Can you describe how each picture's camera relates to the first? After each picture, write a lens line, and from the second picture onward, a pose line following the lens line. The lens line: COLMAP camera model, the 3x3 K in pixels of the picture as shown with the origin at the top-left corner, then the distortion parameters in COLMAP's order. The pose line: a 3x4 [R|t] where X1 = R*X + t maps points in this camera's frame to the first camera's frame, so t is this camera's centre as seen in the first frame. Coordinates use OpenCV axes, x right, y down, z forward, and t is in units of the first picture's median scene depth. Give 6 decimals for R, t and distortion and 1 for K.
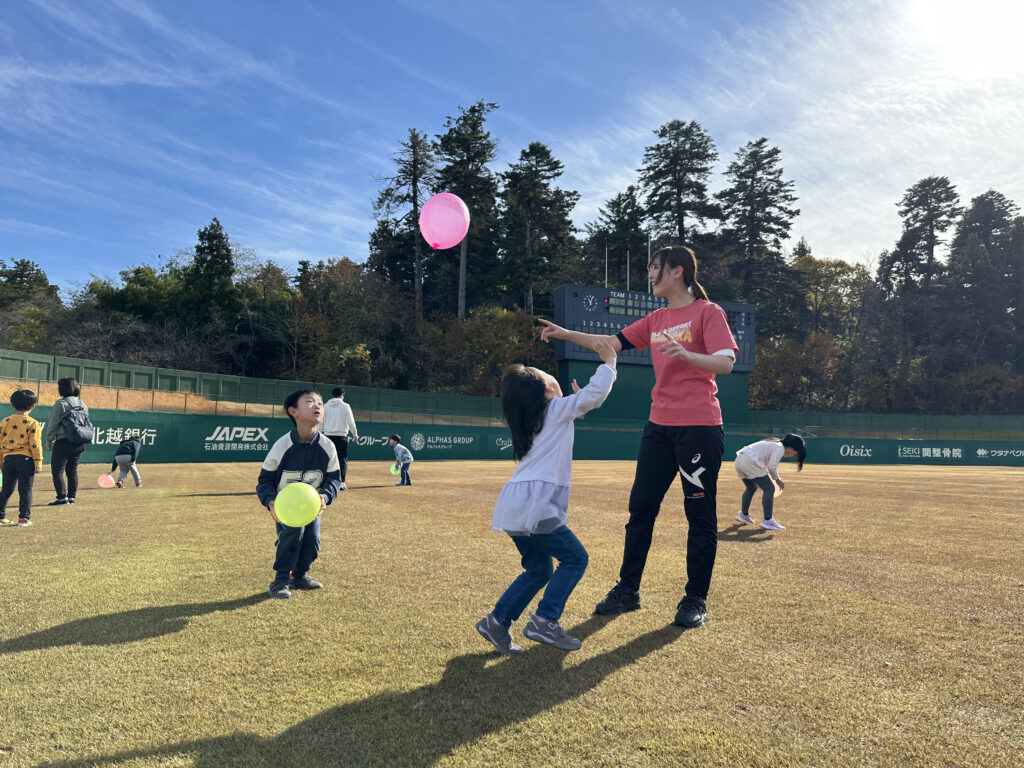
lens RADIAL K [[718.1, 0, 513.1], [0, 718.1, 375.5], [0, 0, 1]] dist [-0.004540, -0.006836]
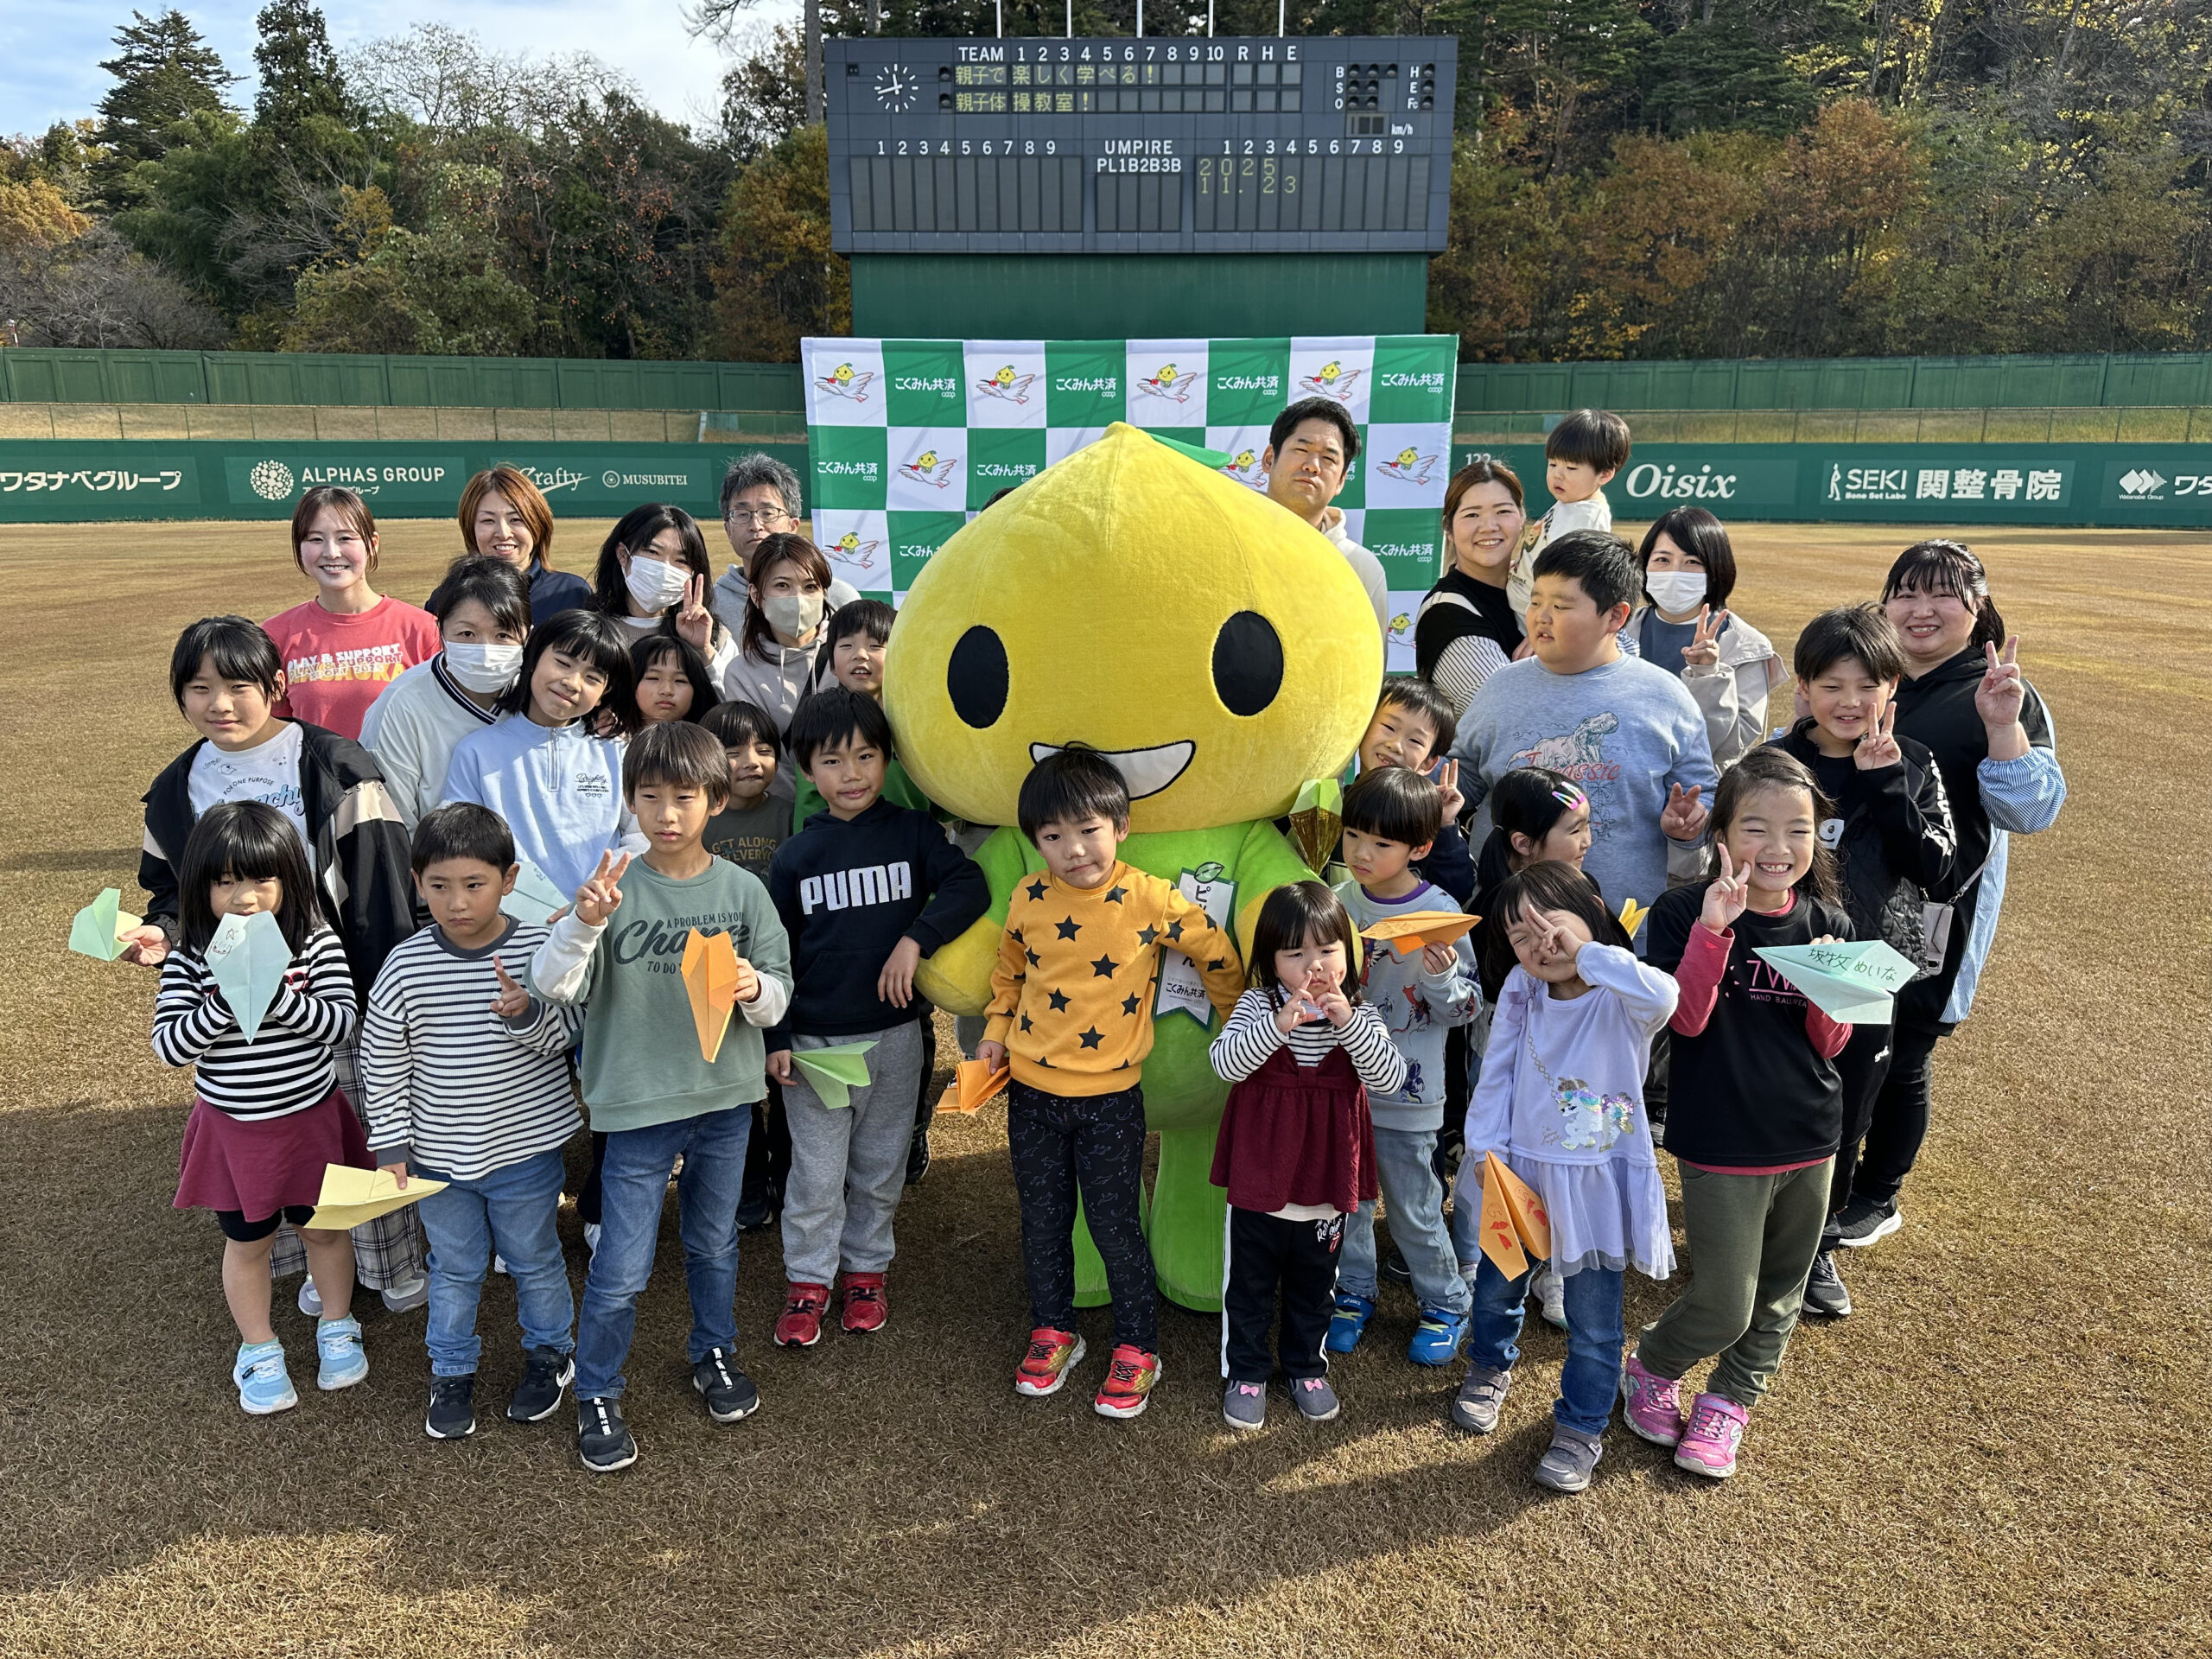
lens RADIAL K [[1551.2, 0, 1105.0], [0, 1551.2, 830.2], [0, 0, 1]] dist [-0.004540, -0.006836]
pose [[0.919092, 0.073230, -0.387178, 0.497376], [0.054428, 0.949568, 0.308802, 0.020481], [0.390266, -0.304891, 0.868754, 0.207249]]
